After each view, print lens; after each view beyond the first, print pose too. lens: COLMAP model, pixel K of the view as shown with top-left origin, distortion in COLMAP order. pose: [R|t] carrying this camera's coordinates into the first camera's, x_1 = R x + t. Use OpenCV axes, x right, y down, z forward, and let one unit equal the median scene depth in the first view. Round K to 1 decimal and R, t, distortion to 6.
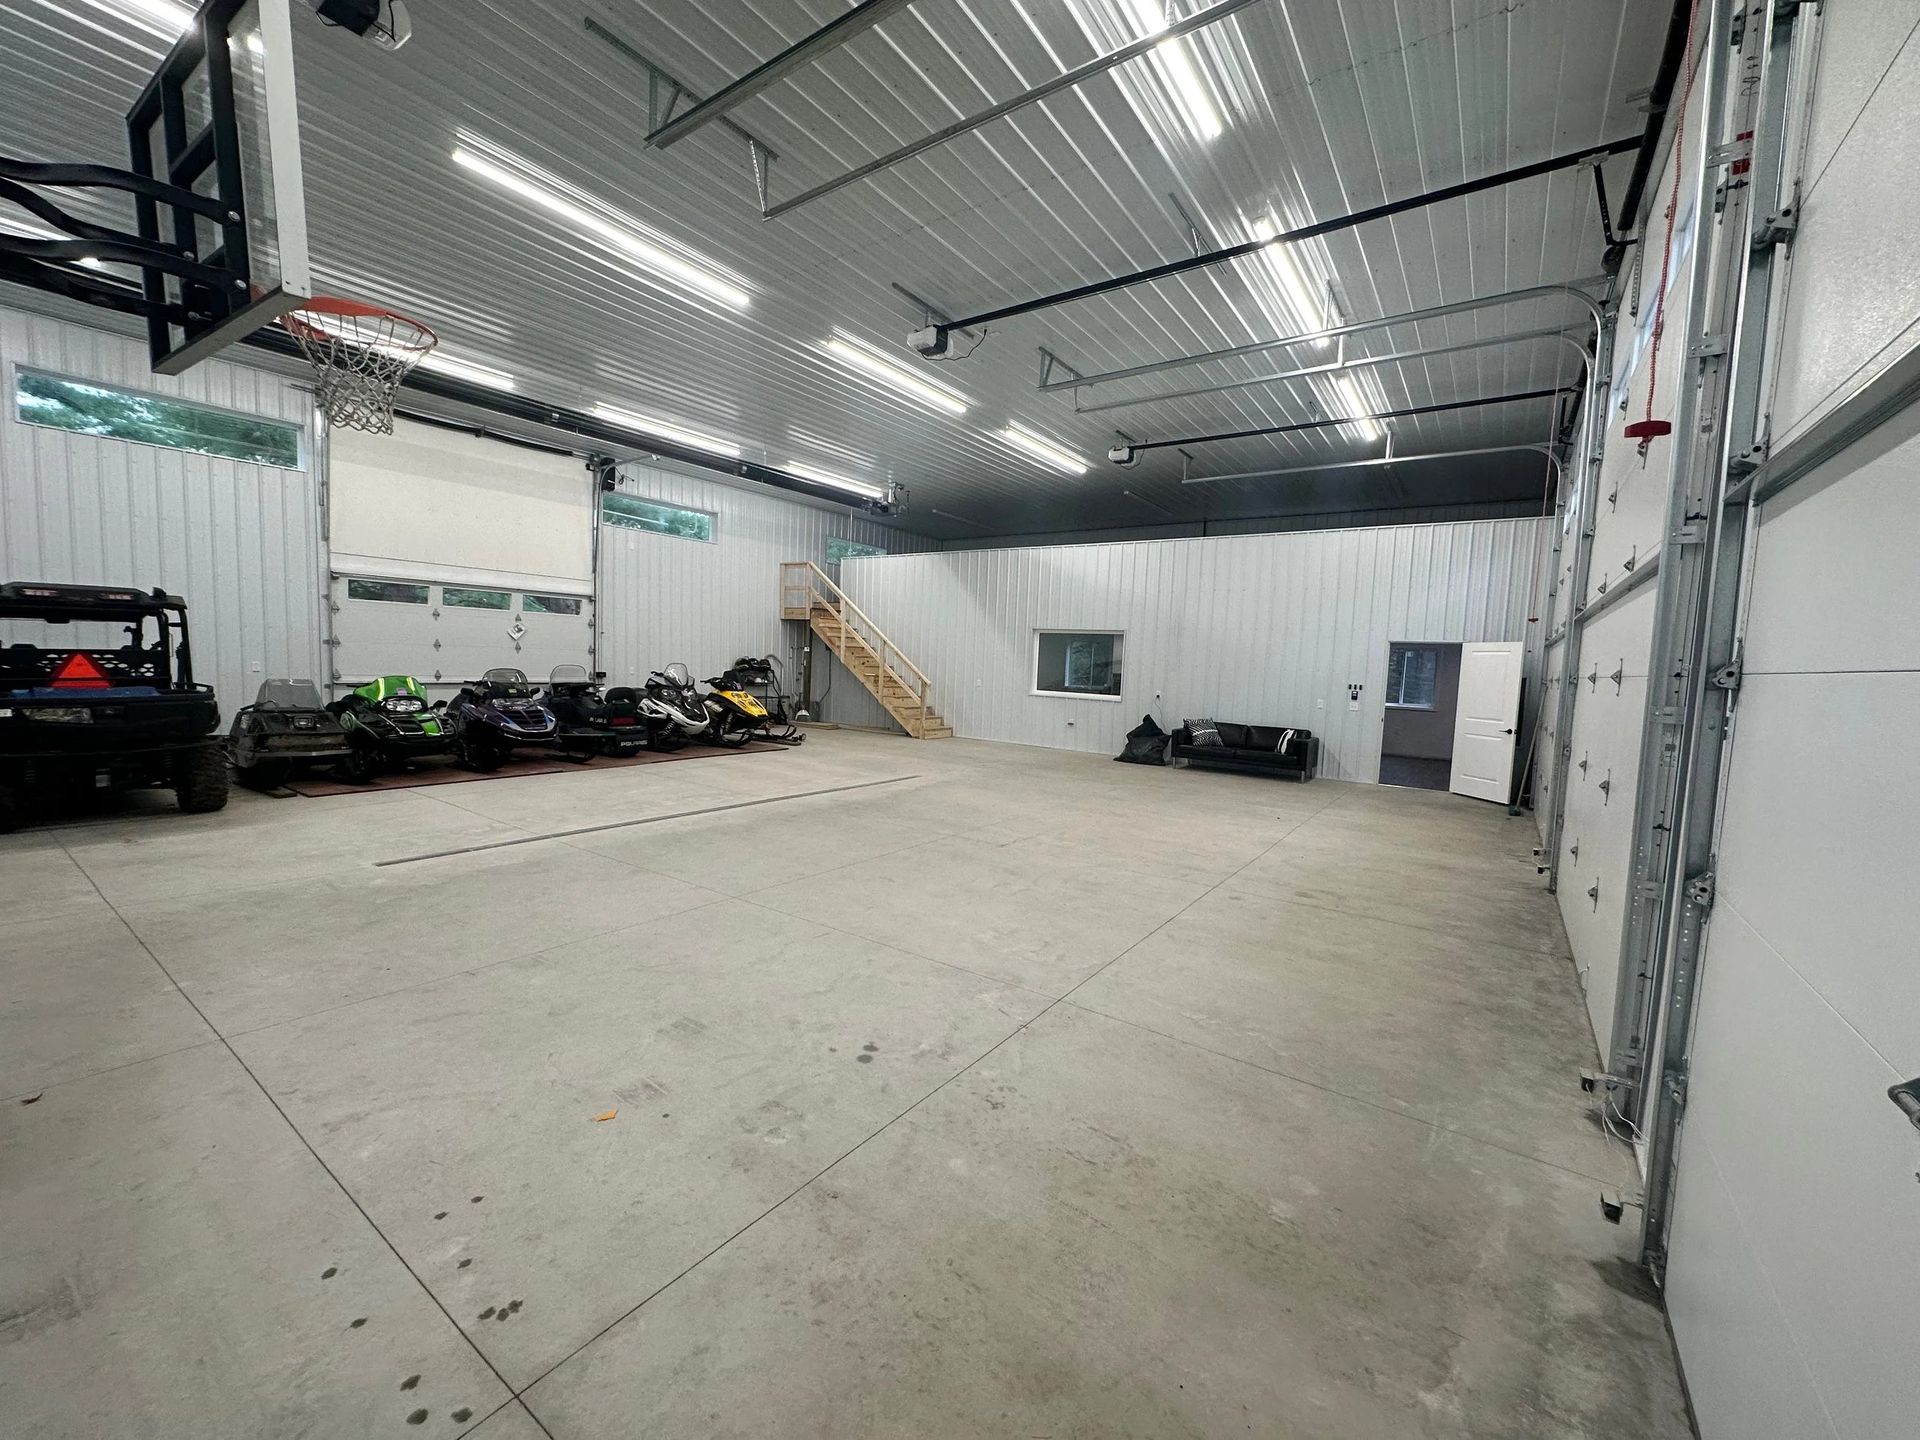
lens RADIAL K [[765.8, 0, 960.0], [0, 765.8, 720.0], [0, 0, 1]] dist [0.000343, 0.000023]
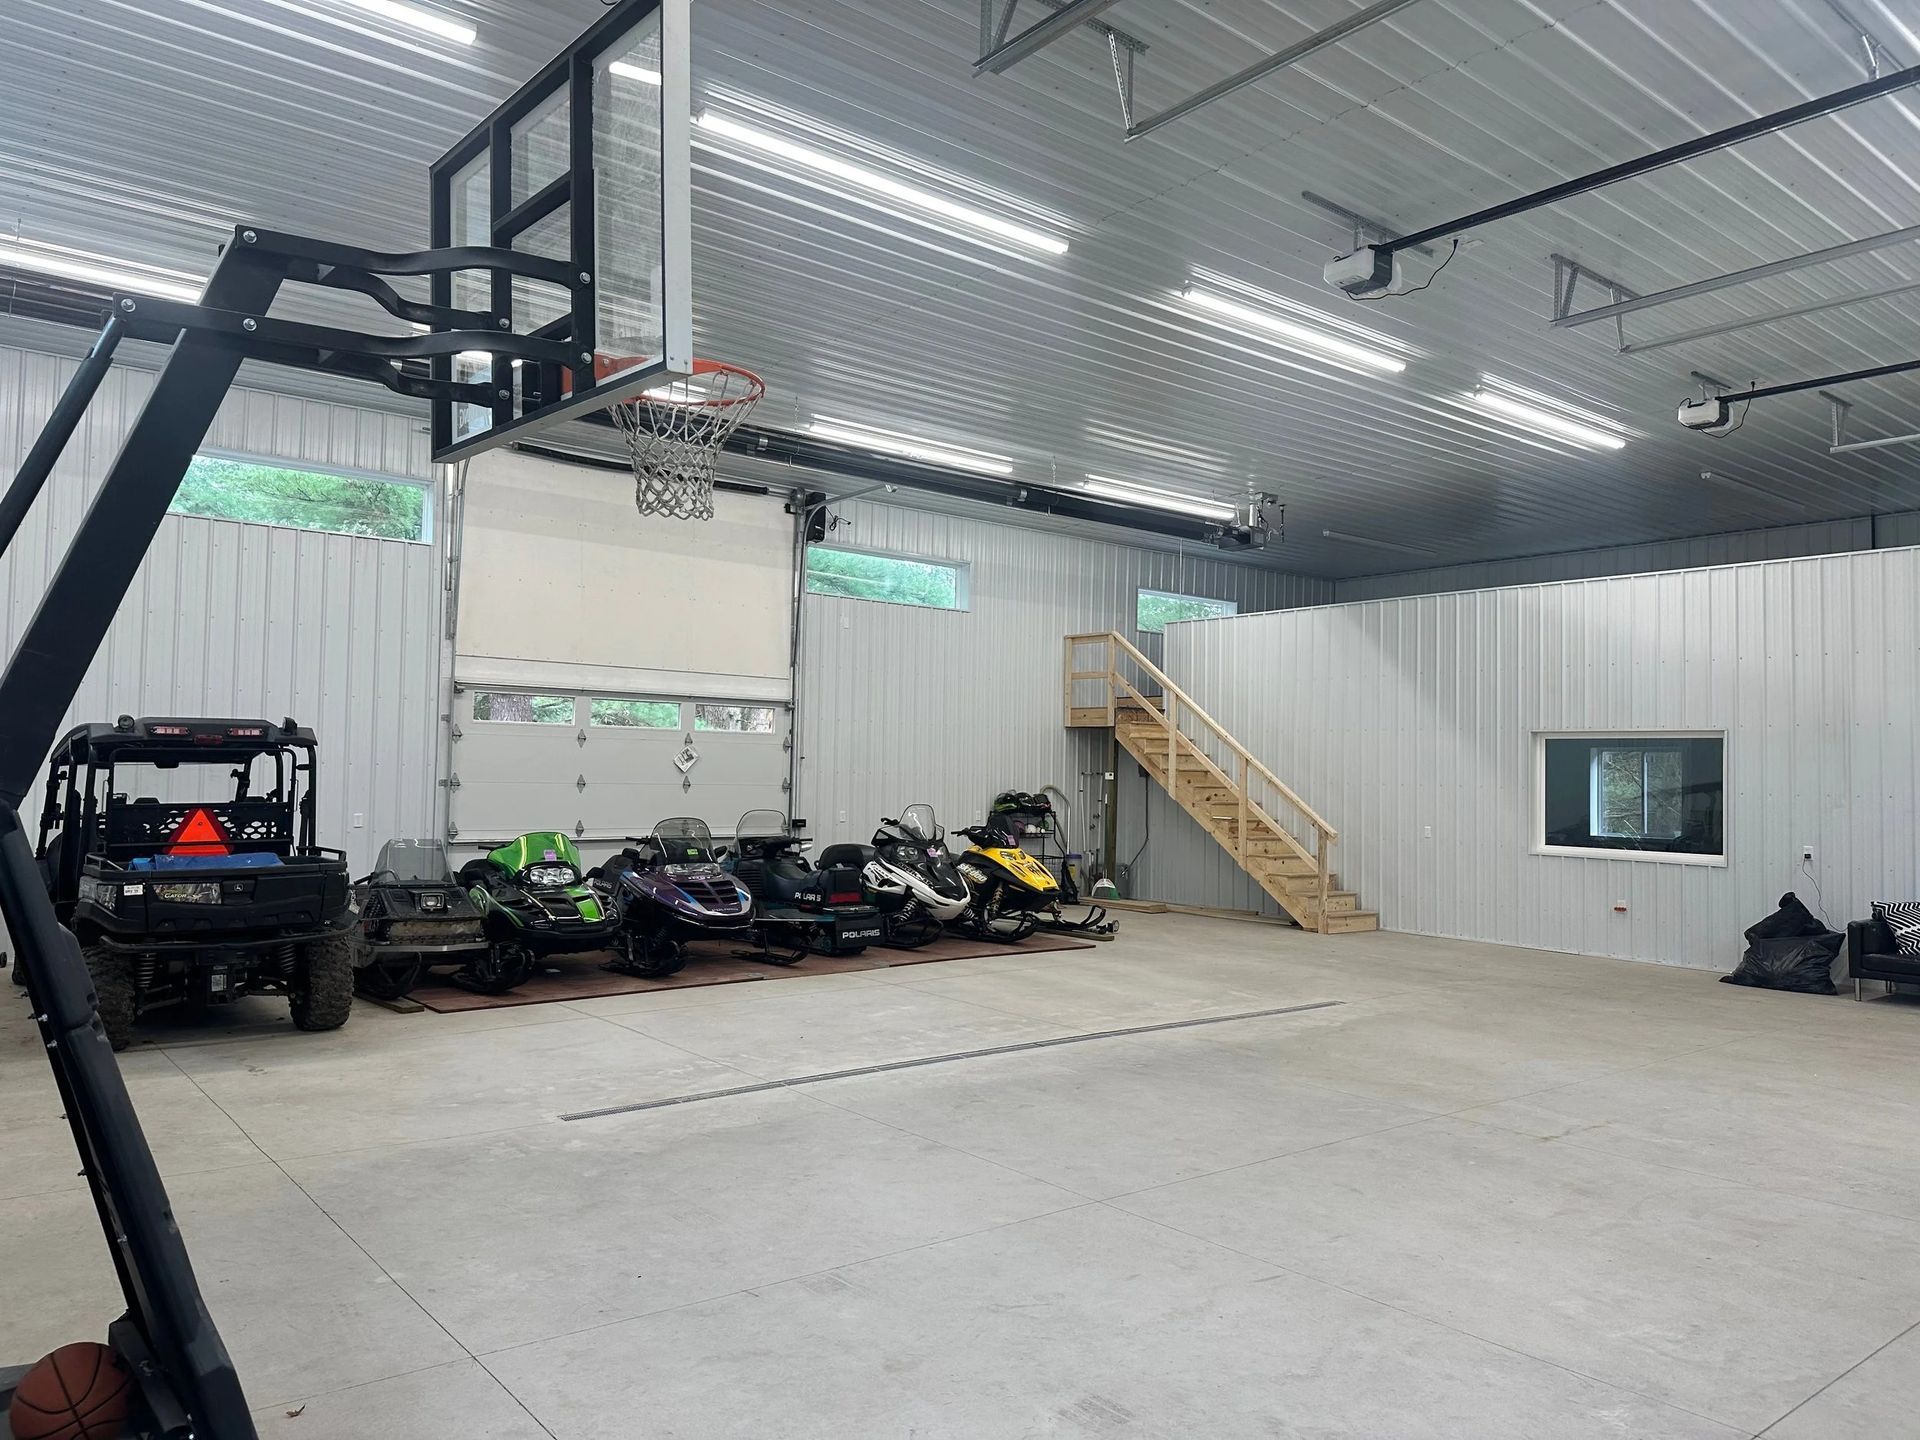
lens RADIAL K [[1329.7, 0, 964.7], [0, 1329.7, 716.7], [0, 0, 1]] dist [0.140791, -0.225950]
pose [[0.961580, -0.032204, -0.272629, -0.043487], [-0.003937, 0.991376, -0.130992, -0.003447], [0.274496, 0.127033, 0.953160, -0.044174]]
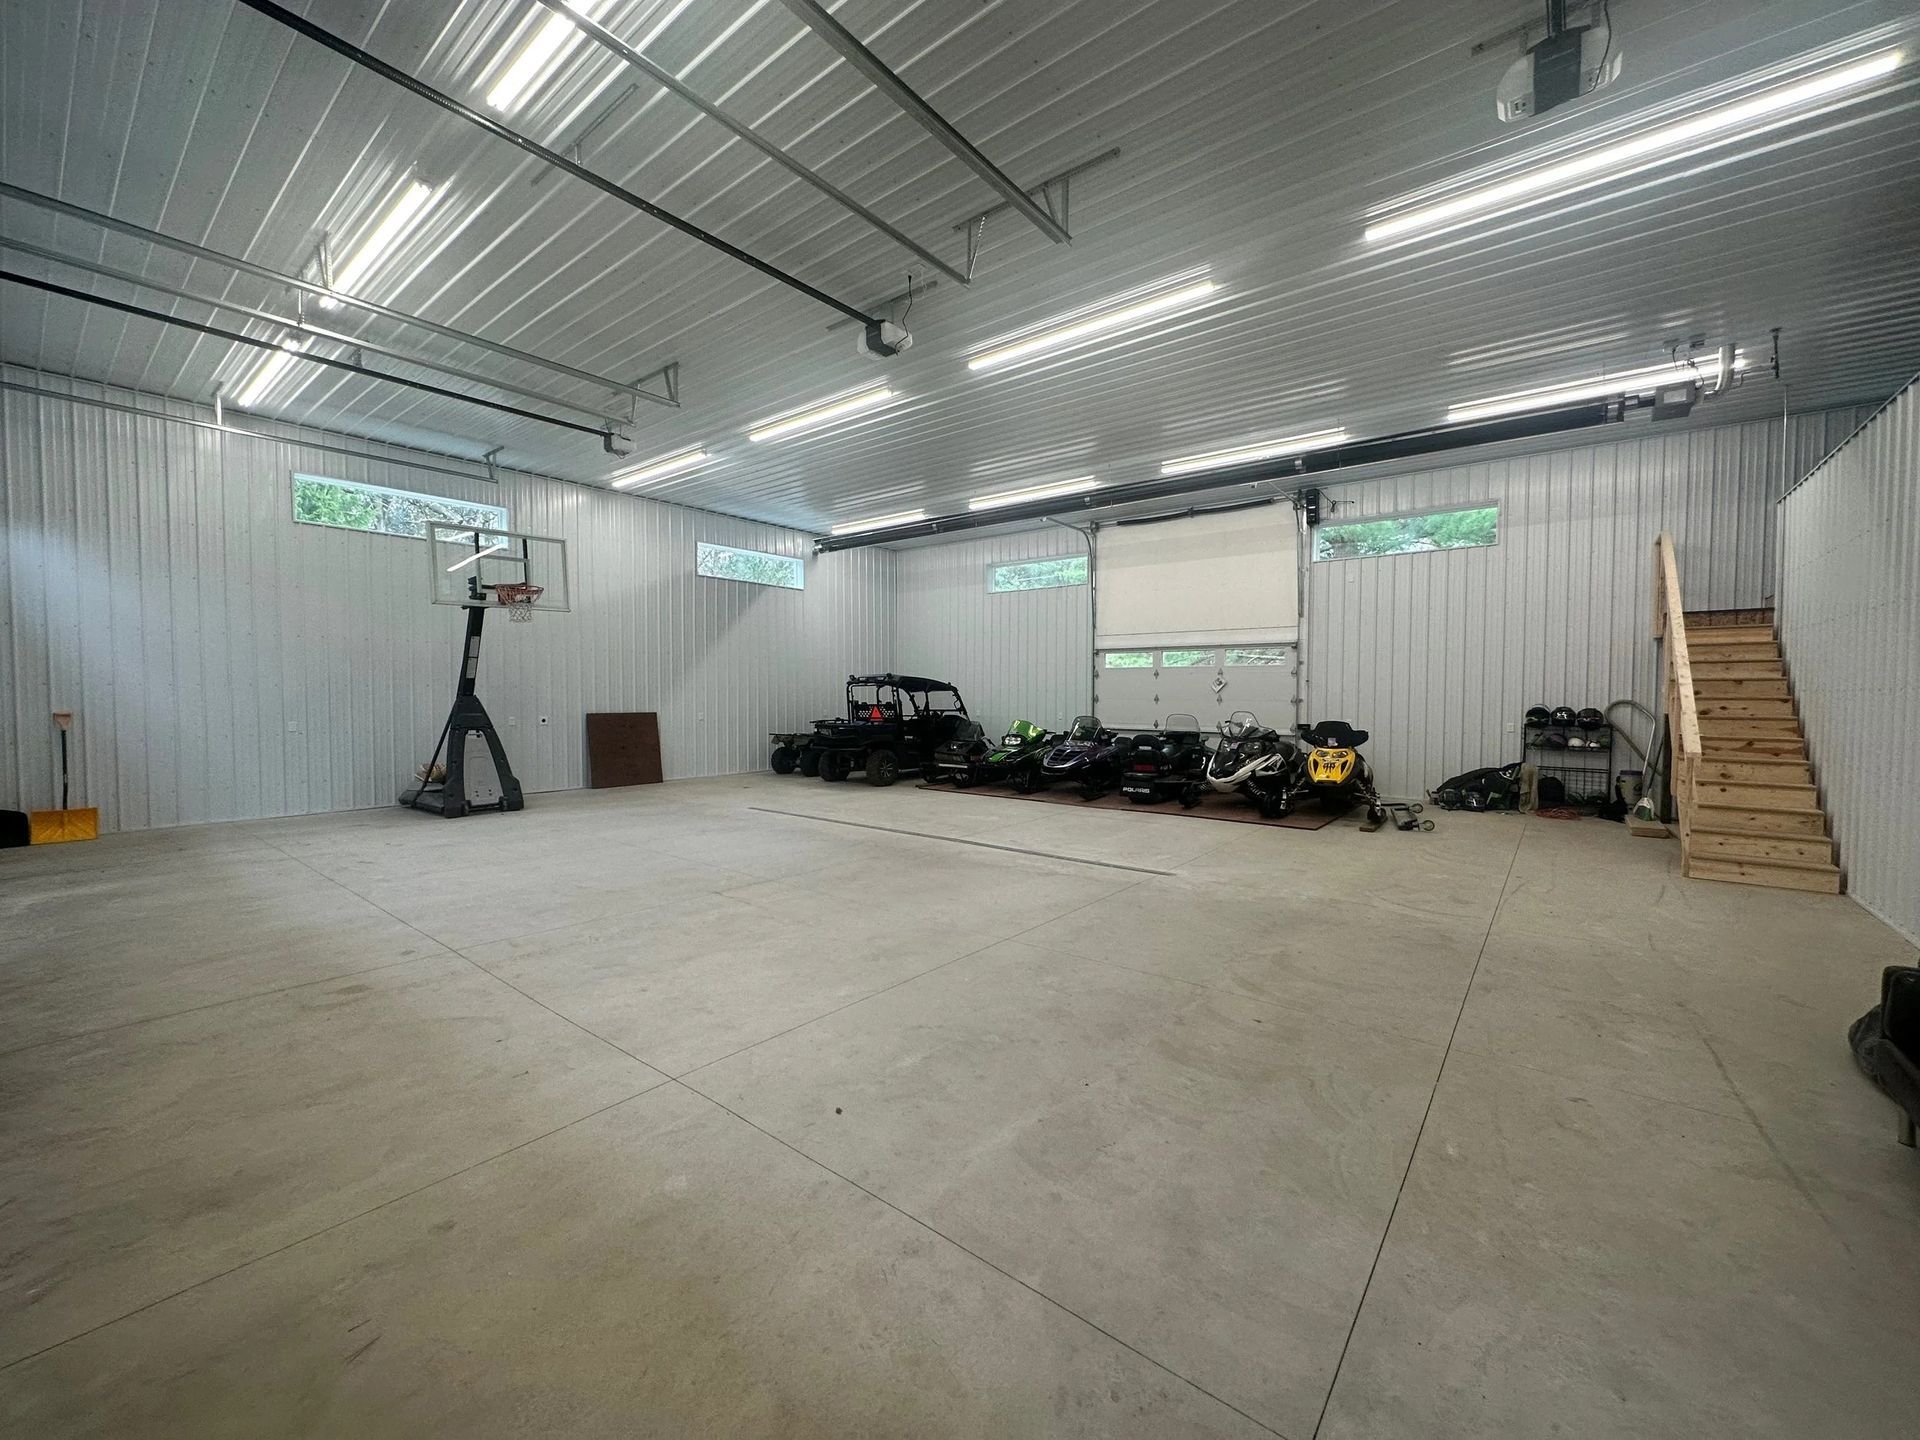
lens RADIAL K [[767.7, 0, 960.0], [0, 767.7, 720.0], [0, 0, 1]] dist [0.000044, -0.000110]
pose [[-0.060736, -0.004584, -0.998143, 0.659888], [-0.085488, 0.996339, 0.000626, -0.046760], [0.994486, 0.085368, -0.060906, 0.917361]]
